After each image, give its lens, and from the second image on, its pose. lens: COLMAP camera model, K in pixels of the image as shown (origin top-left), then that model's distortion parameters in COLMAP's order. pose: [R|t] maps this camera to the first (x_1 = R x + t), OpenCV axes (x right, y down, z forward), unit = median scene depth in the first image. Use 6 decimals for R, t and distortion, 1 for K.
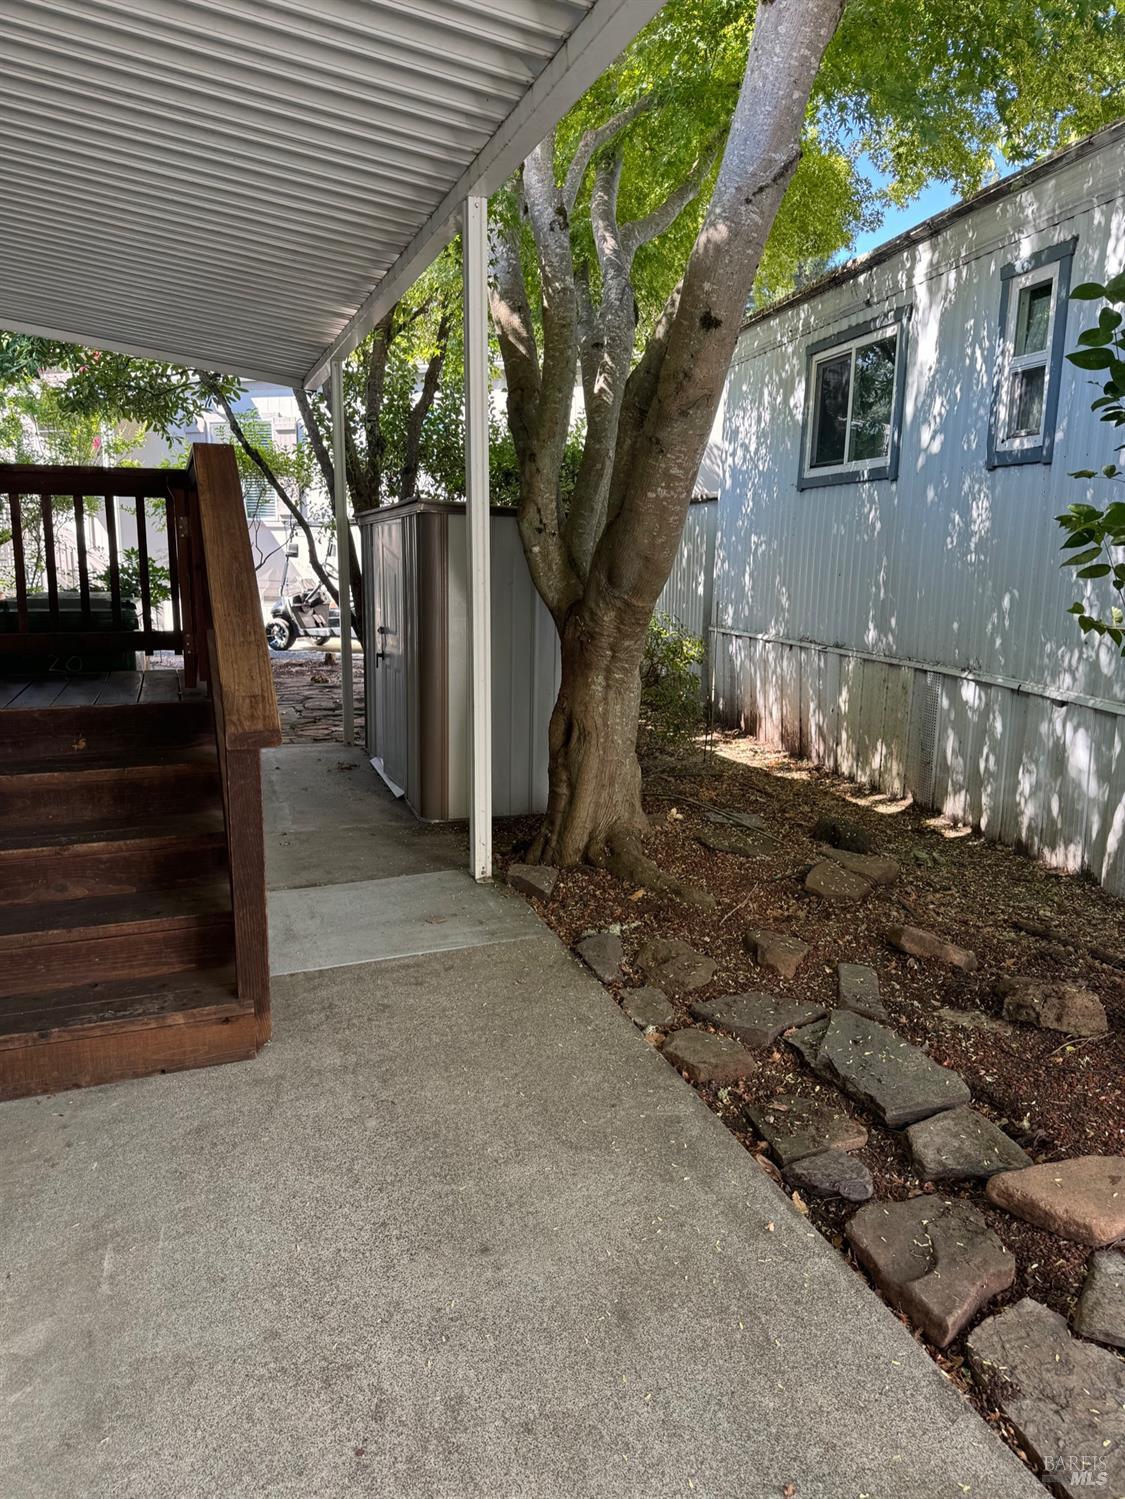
lens RADIAL K [[1044.0, 0, 562.5], [0, 1044.0, 749.5], [0, 0, 1]] dist [0.077567, -0.141293]
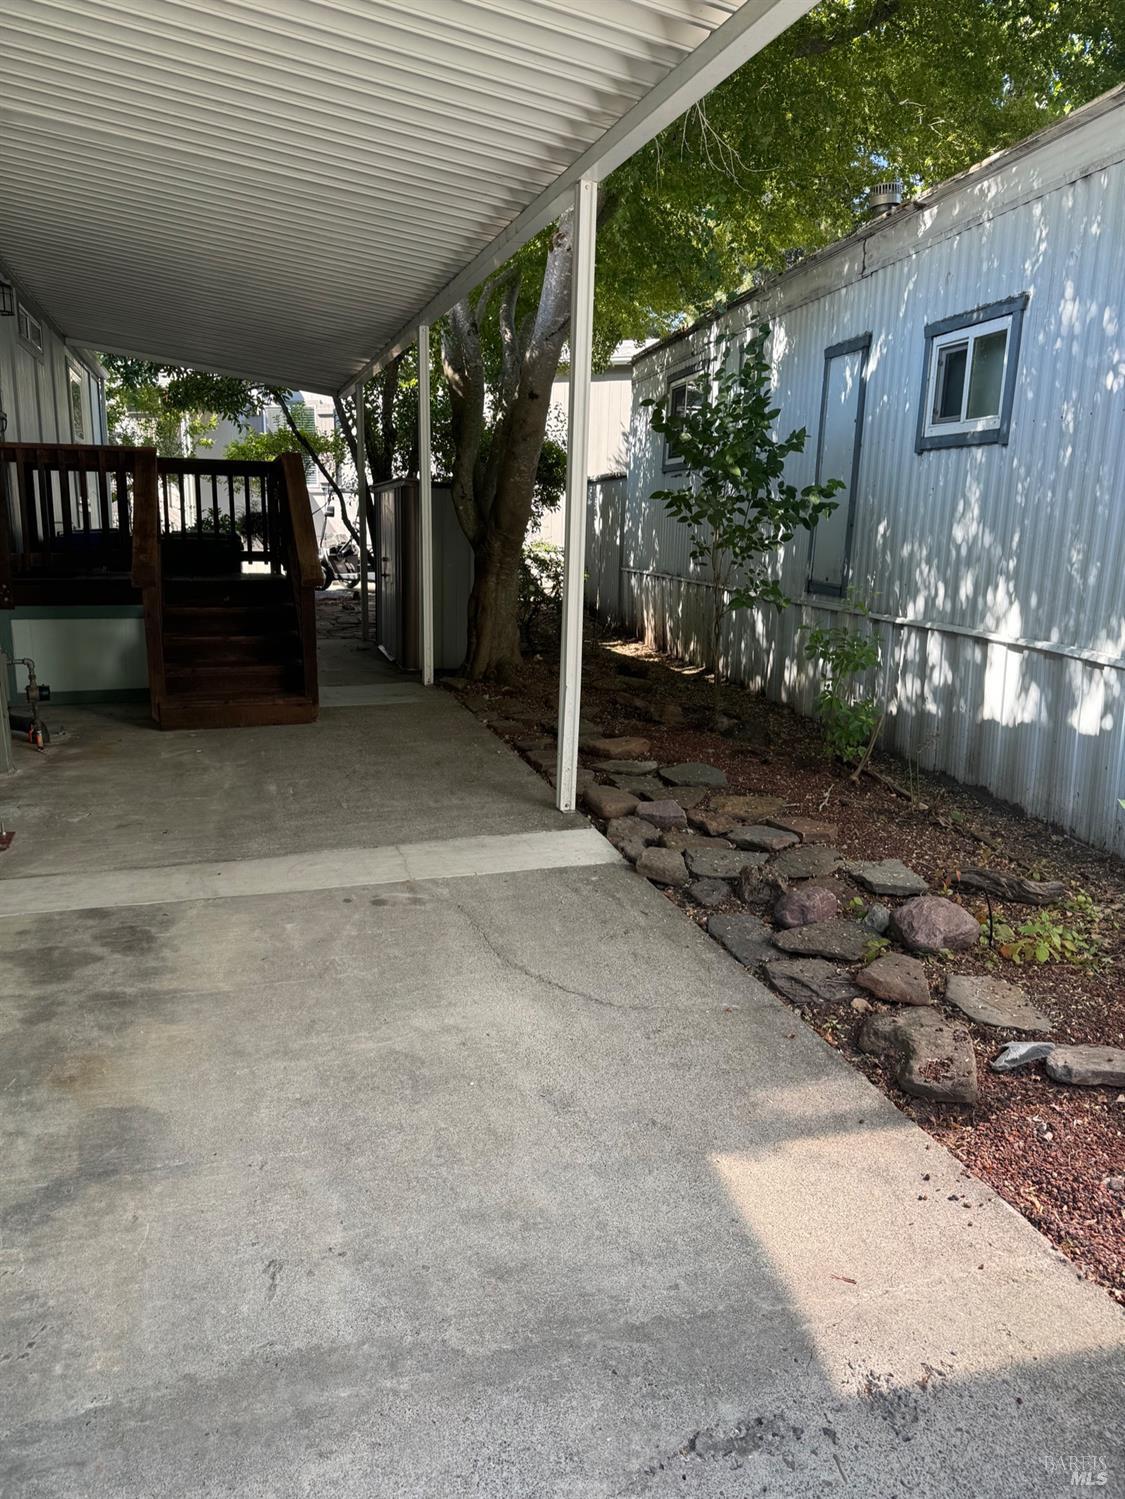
lens RADIAL K [[1044.0, 0, 562.5], [0, 1044.0, 749.5], [0, 0, 1]] dist [0.077567, -0.141293]
pose [[0.999339, 0.017628, -0.031793, 0.142009], [-0.016667, 0.999404, 0.030245, 0.112743], [0.032307, -0.029695, 0.999037, -0.547028]]
